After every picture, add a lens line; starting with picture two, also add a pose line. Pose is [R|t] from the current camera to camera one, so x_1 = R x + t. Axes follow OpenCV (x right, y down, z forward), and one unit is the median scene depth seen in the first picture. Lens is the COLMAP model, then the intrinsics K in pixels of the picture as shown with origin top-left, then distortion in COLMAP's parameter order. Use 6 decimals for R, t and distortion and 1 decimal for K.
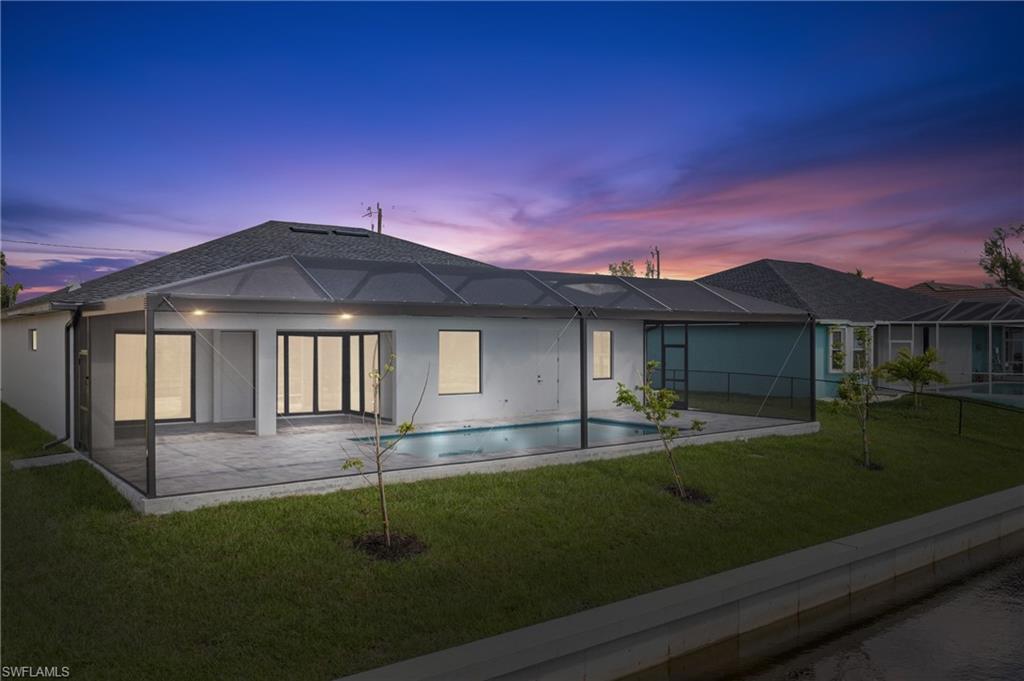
lens RADIAL K [[770.6, 0, 512.0], [0, 770.6, 340.5], [0, 0, 1]] dist [-0.001194, 0.000193]
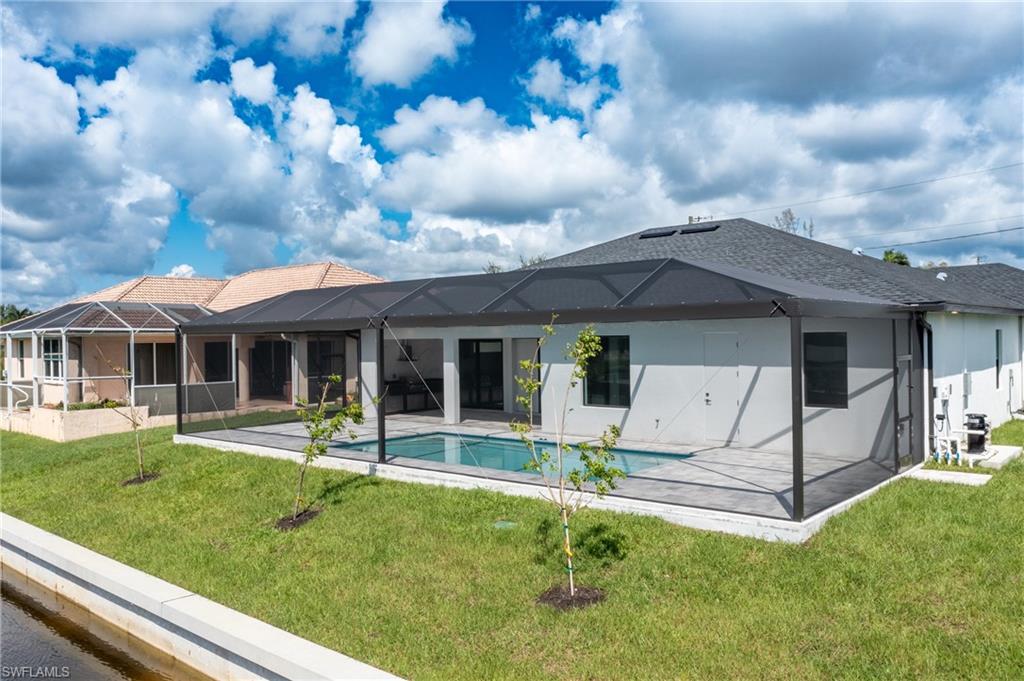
lens RADIAL K [[770.6, 0, 512.0], [0, 770.6, 340.5], [0, 0, 1]] dist [-0.001194, 0.000193]
pose [[0.209766, -0.002519, -0.977748, 0.871912], [0.005570, 0.999984, -0.001381, -0.008089], [0.977736, -0.005157, 0.209776, 0.773167]]
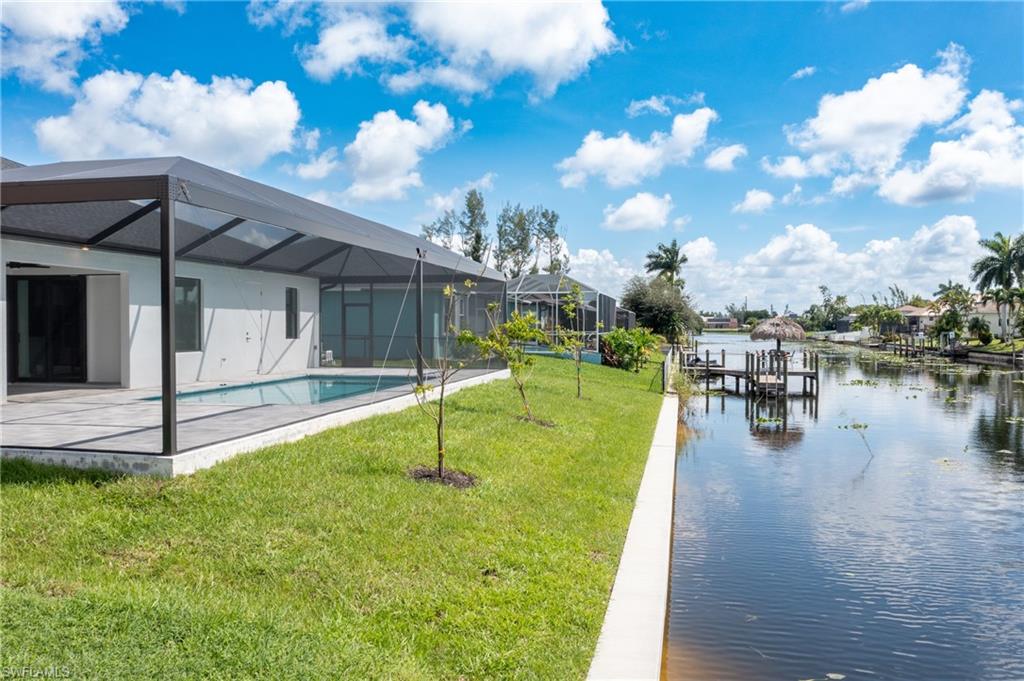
lens RADIAL K [[770.6, 0, 512.0], [0, 770.6, 340.5], [0, 0, 1]] dist [-0.001194, 0.000193]
pose [[0.758466, -0.011232, 0.651616, -0.369220], [0.000446, 0.999860, 0.016716, 0.046290], [-0.651712, -0.012388, 0.758365, 0.133379]]
